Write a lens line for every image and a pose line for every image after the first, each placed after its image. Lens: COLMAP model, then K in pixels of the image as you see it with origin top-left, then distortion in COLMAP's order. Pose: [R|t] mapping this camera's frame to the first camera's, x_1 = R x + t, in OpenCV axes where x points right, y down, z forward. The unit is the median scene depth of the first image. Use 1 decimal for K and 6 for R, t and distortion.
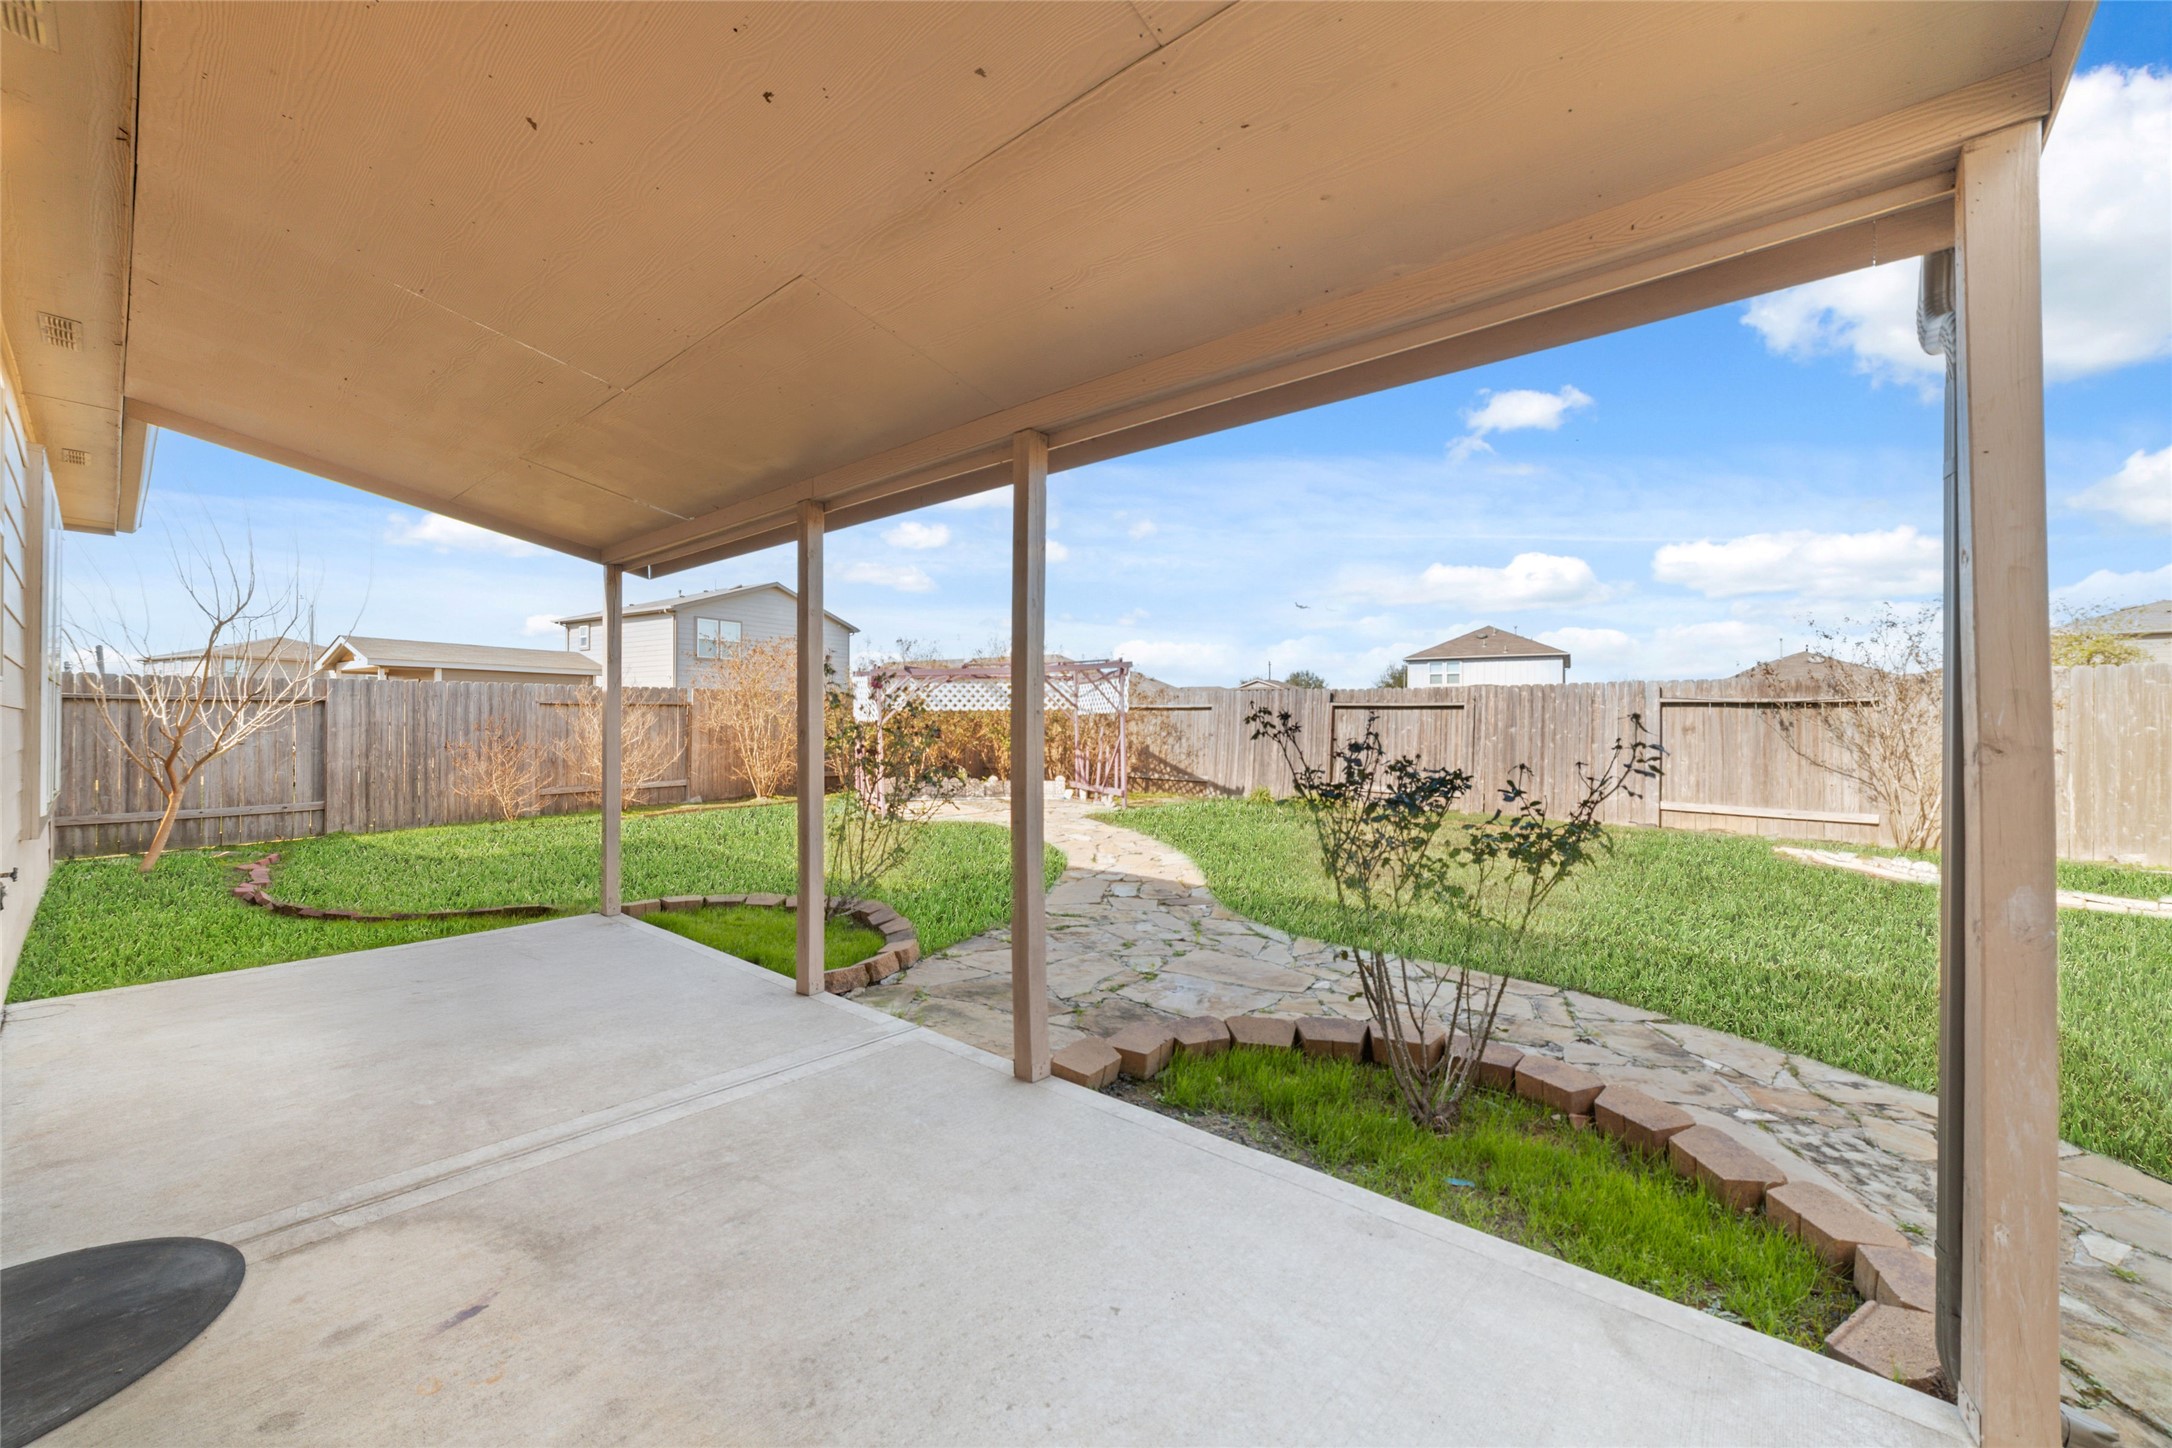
lens RADIAL K [[823.3, 0, 1085.7], [0, 823.3, 720.6], [0, 0, 1]] dist [-0.015507, 0.004525]
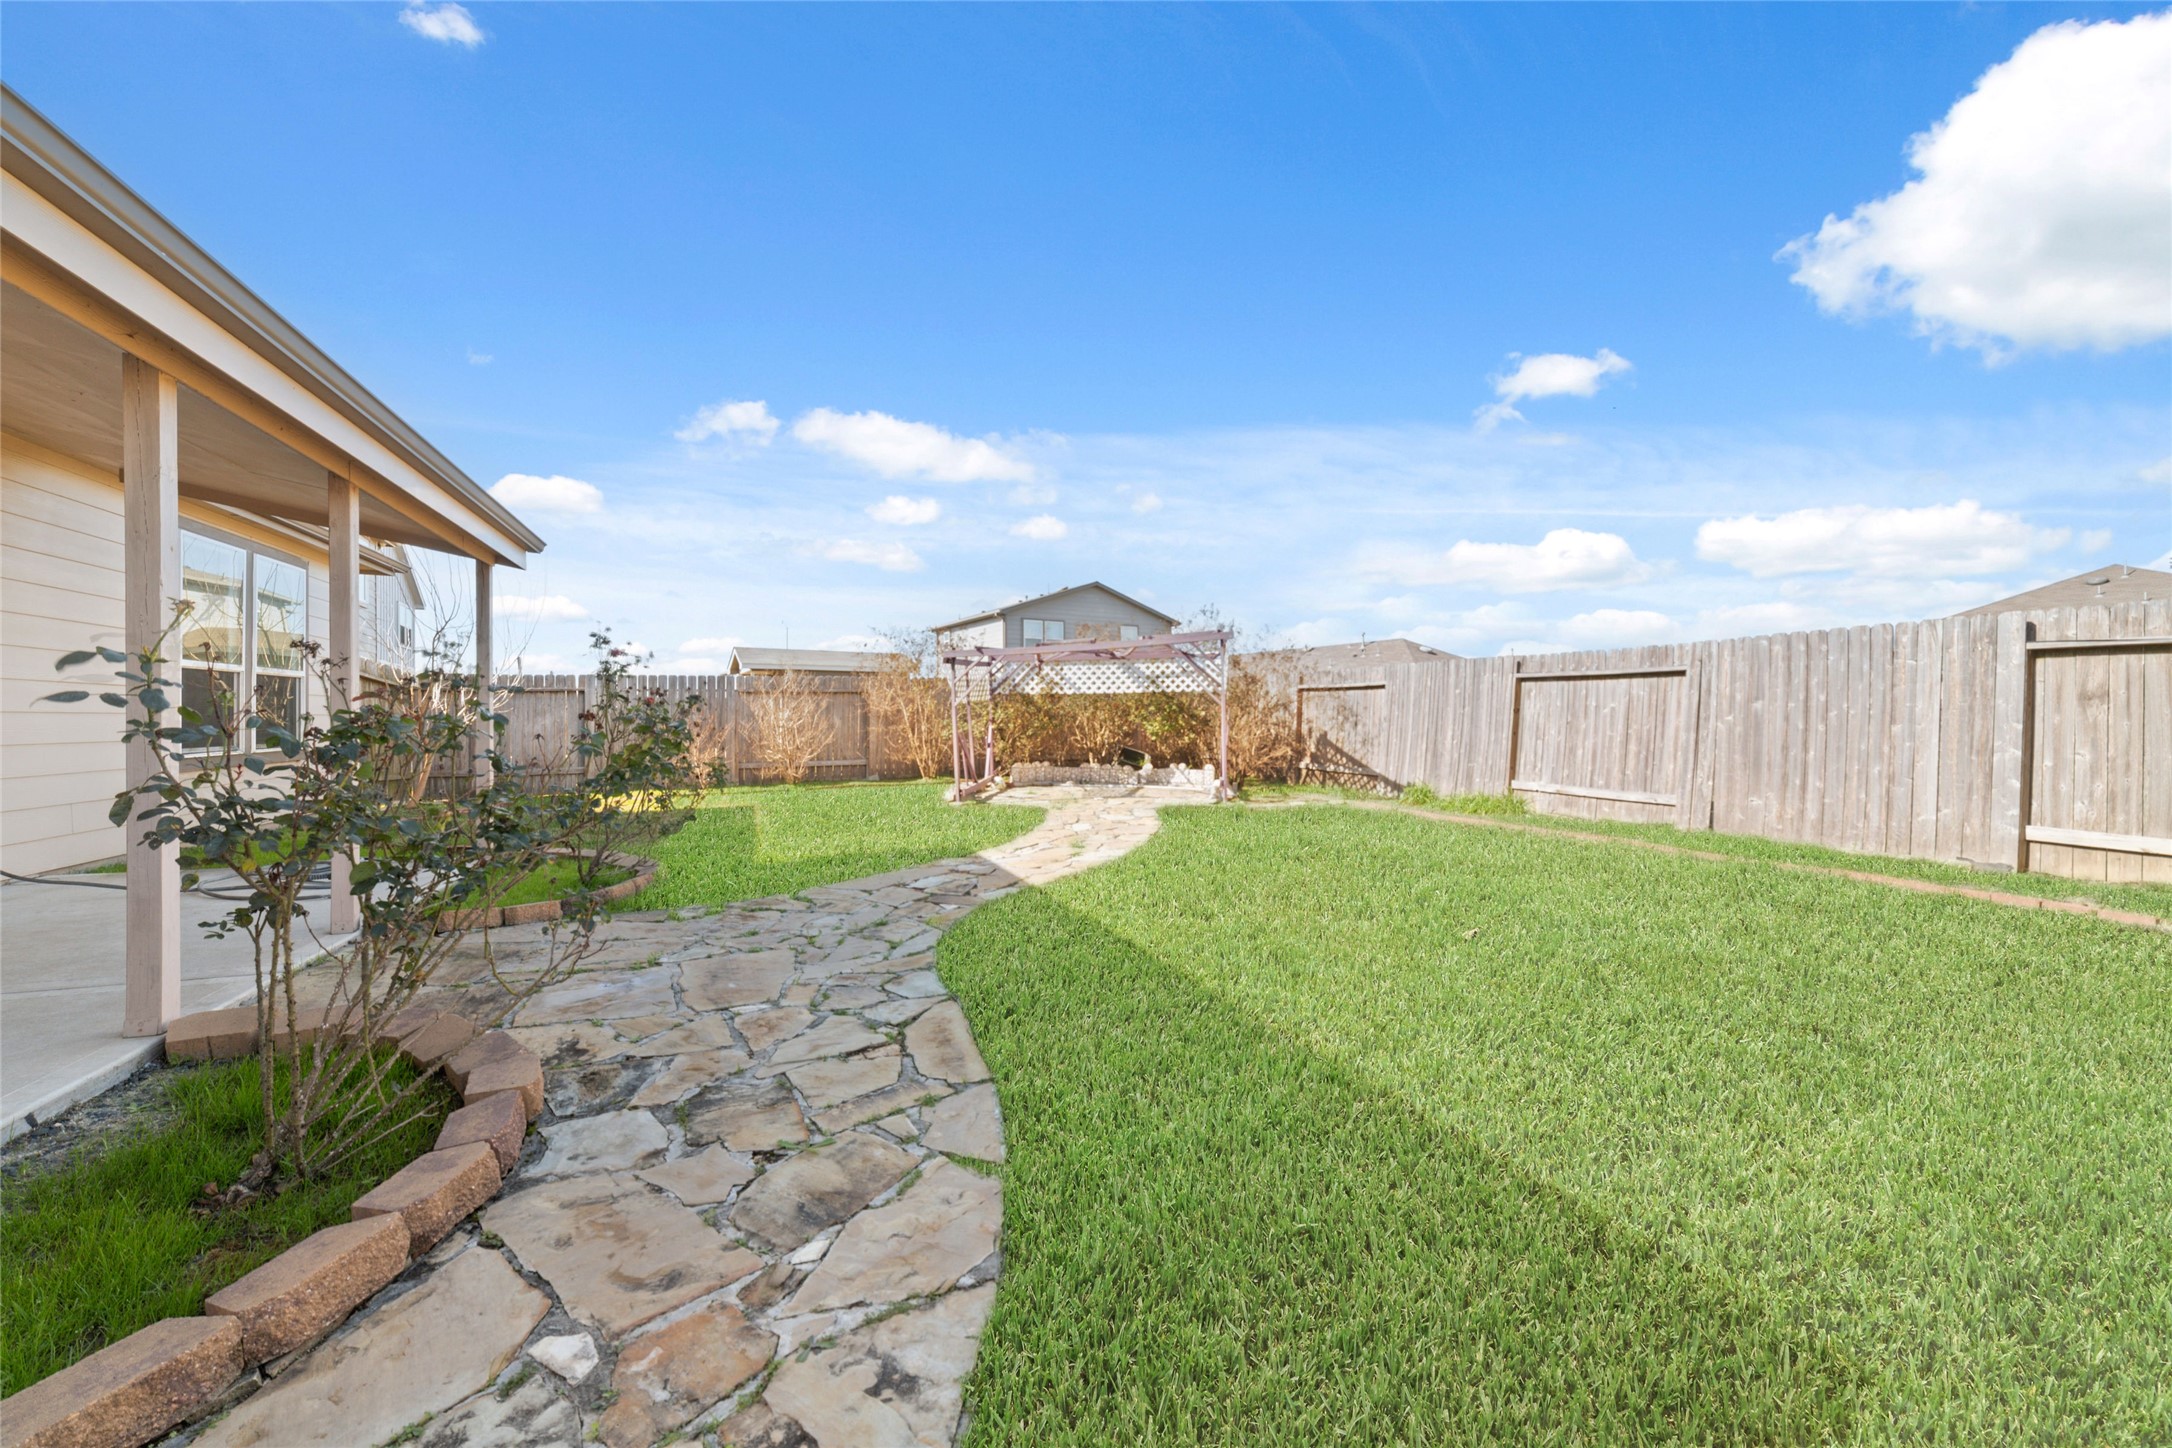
lens RADIAL K [[823.3, 0, 1085.7], [0, 823.3, 720.6], [0, 0, 1]] dist [-0.015507, 0.004525]
pose [[0.882219, -0.001625, -0.470837, 0.359620], [0.003835, 0.999986, 0.003735, 0.019716], [0.470824, -0.005101, 0.882212, 0.183353]]
